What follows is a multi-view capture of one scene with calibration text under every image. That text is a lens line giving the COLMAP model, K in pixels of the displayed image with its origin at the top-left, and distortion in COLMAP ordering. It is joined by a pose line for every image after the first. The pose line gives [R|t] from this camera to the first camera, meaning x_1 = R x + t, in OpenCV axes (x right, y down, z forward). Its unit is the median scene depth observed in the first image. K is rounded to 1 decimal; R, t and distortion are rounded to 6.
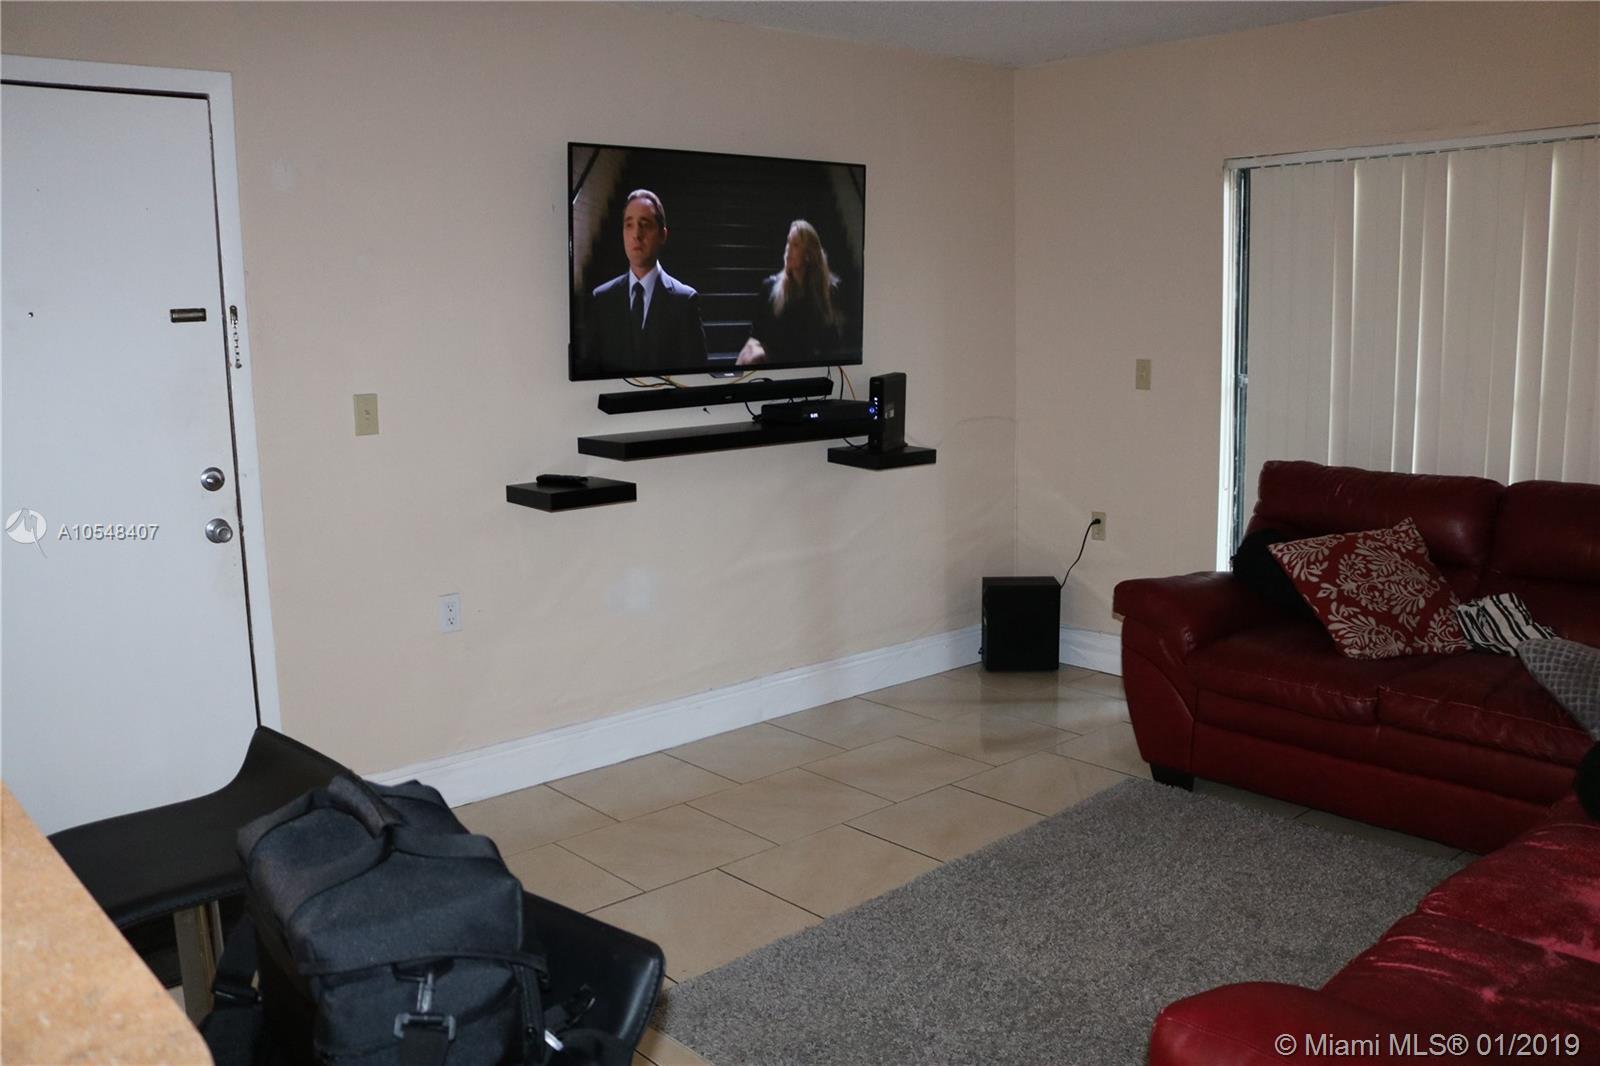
lens RADIAL K [[1338.6, 0, 800.0], [0, 1338.6, 533.0], [0, 0, 1]] dist [-0.136532, 0.102251]
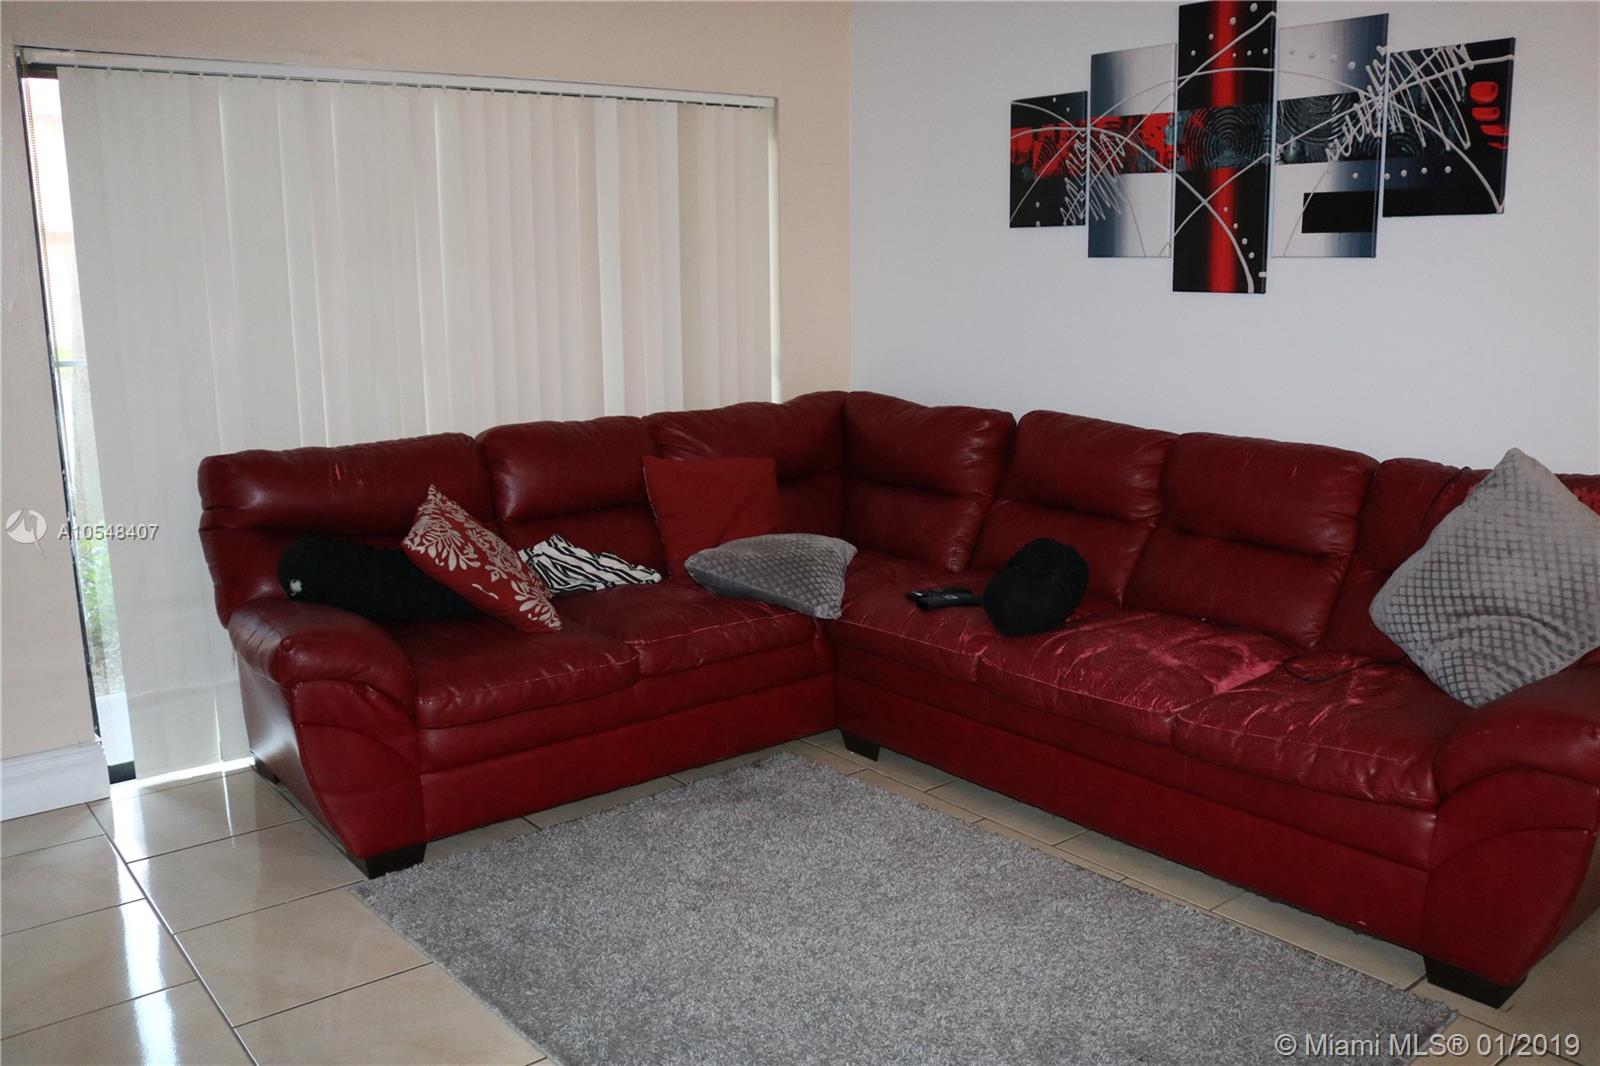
lens RADIAL K [[1338.6, 0, 800.0], [0, 1338.6, 533.0], [0, 0, 1]] dist [-0.136532, 0.102251]
pose [[0.045235, -0.181392, 0.982370, -0.473473], [0.172067, 0.970094, 0.171202, -0.101499], [-0.984046, 0.161290, 0.075093, 0.731792]]
